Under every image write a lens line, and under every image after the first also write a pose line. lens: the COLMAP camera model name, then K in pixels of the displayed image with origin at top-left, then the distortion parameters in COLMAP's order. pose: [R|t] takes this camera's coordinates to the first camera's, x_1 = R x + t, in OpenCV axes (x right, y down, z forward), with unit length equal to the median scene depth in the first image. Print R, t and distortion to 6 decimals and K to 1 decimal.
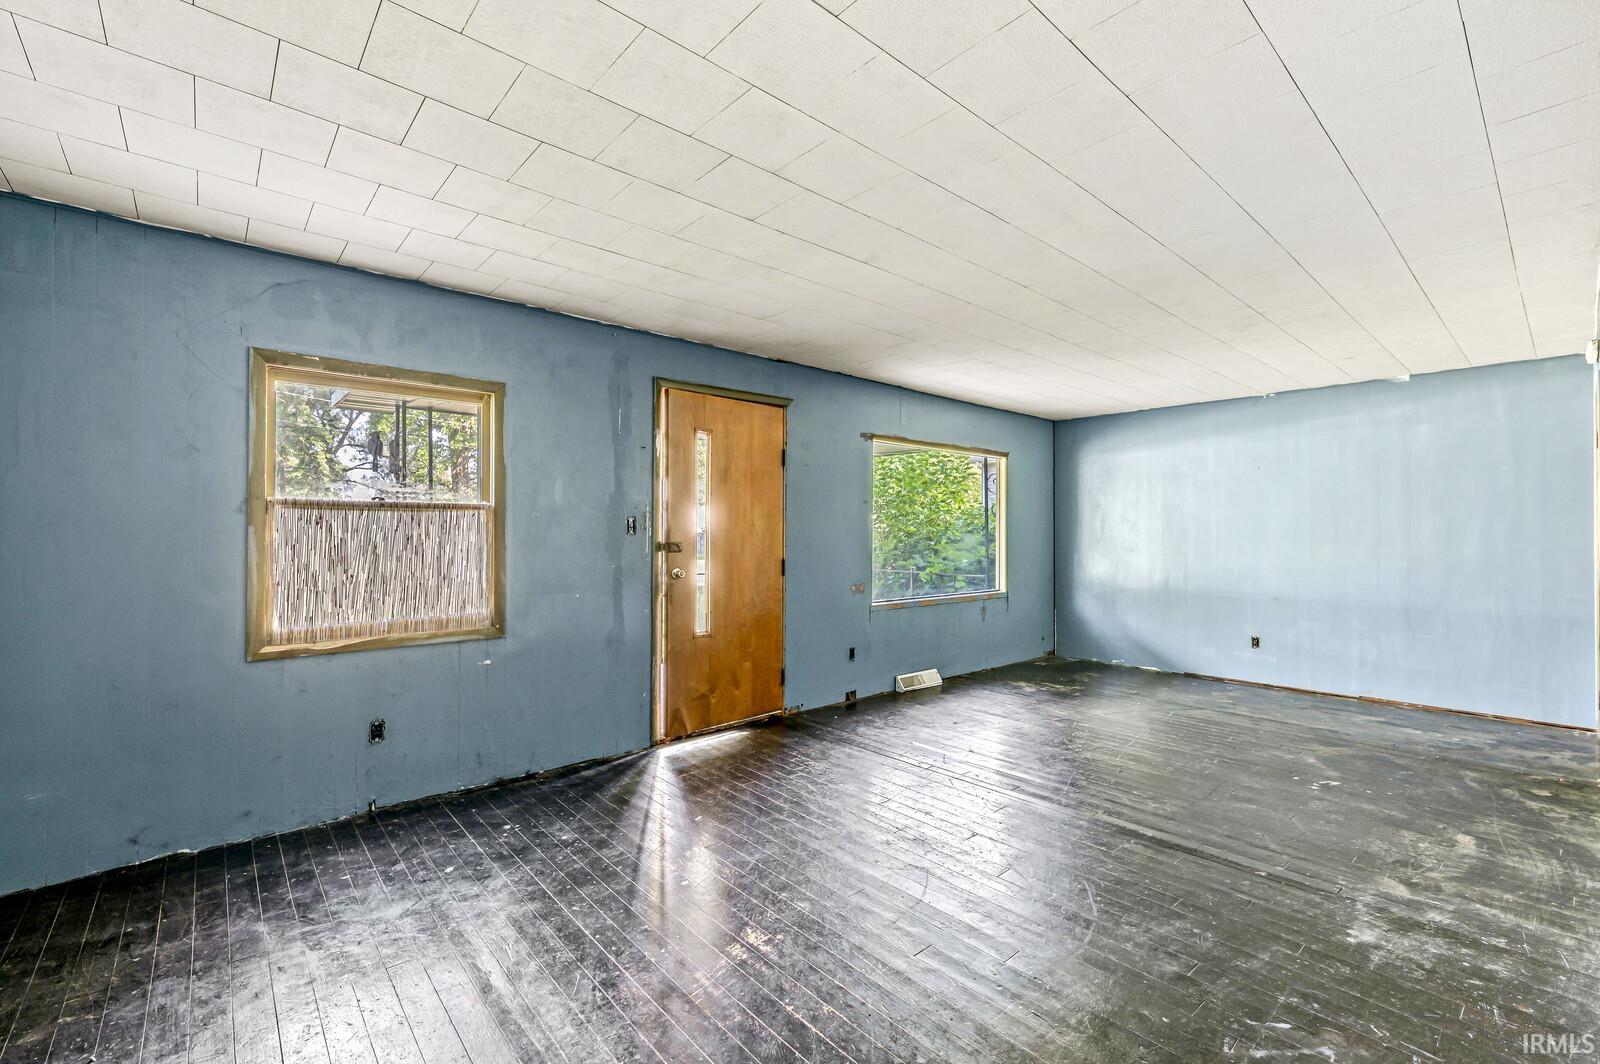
lens RADIAL K [[691.4, 0, 803.2], [0, 691.4, 524.6], [0, 0, 1]] dist [-0.002611, -0.000738]
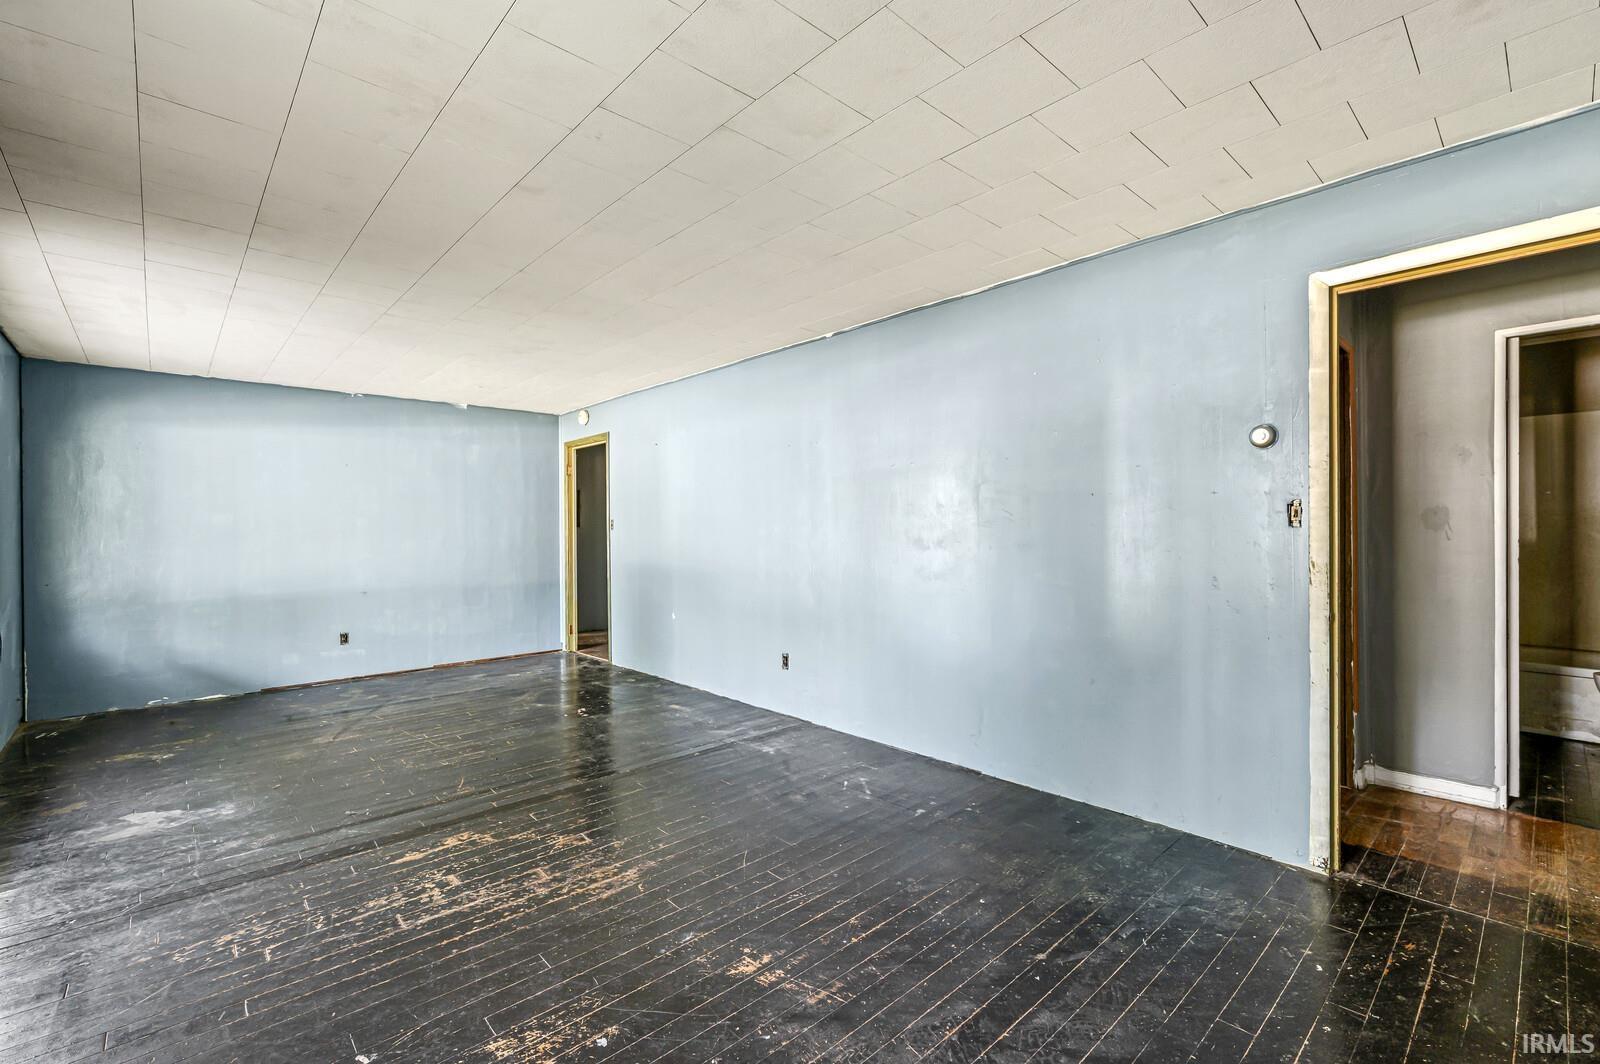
lens RADIAL K [[691.4, 0, 811.7], [0, 691.4, 531.0], [0, 0, 1]] dist [-0.002611, -0.000738]
pose [[-0.031667, -0.008256, 0.999464, -0.535236], [-0.002307, 0.999964, 0.008187, 0.006536], [-0.999496, -0.002047, -0.031685, 0.513542]]
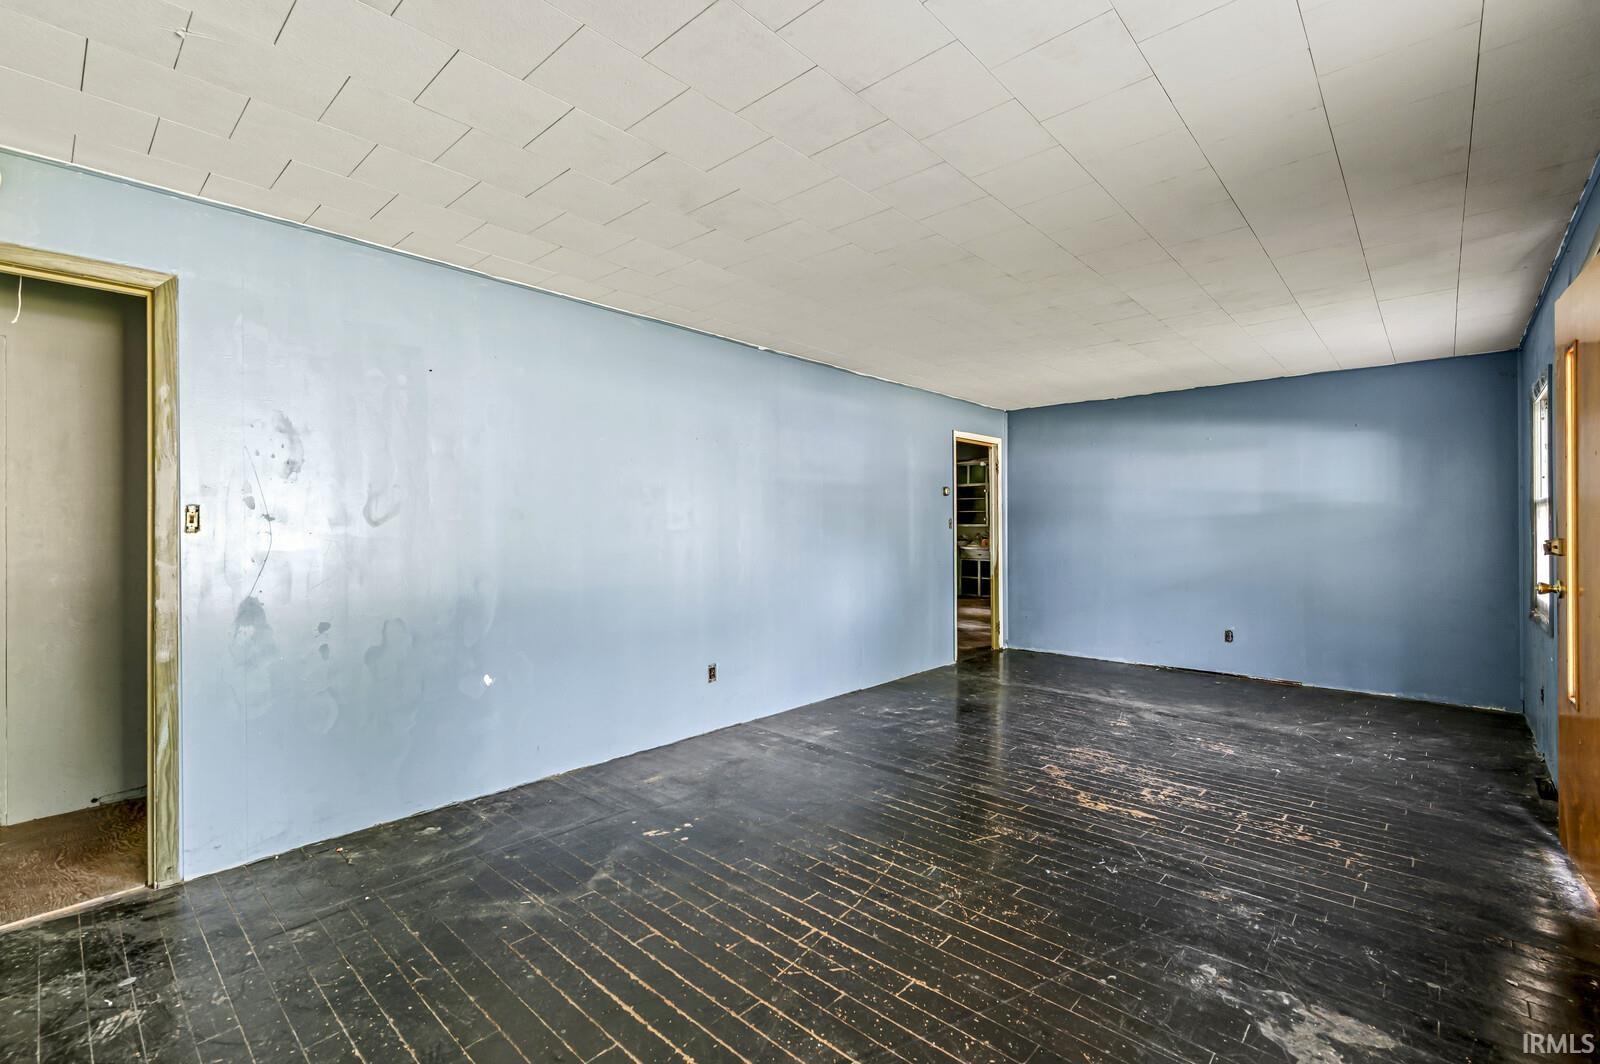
lens RADIAL K [[691.4, 0, 805.5], [0, 691.4, 530.6], [0, 0, 1]] dist [-0.002611, -0.000738]
pose [[-0.994616, 0.001473, -0.103622, 0.586231], [0.002034, 0.999984, -0.005303, 0.019491], [0.103613, -0.005485, -0.994603, 1.598033]]
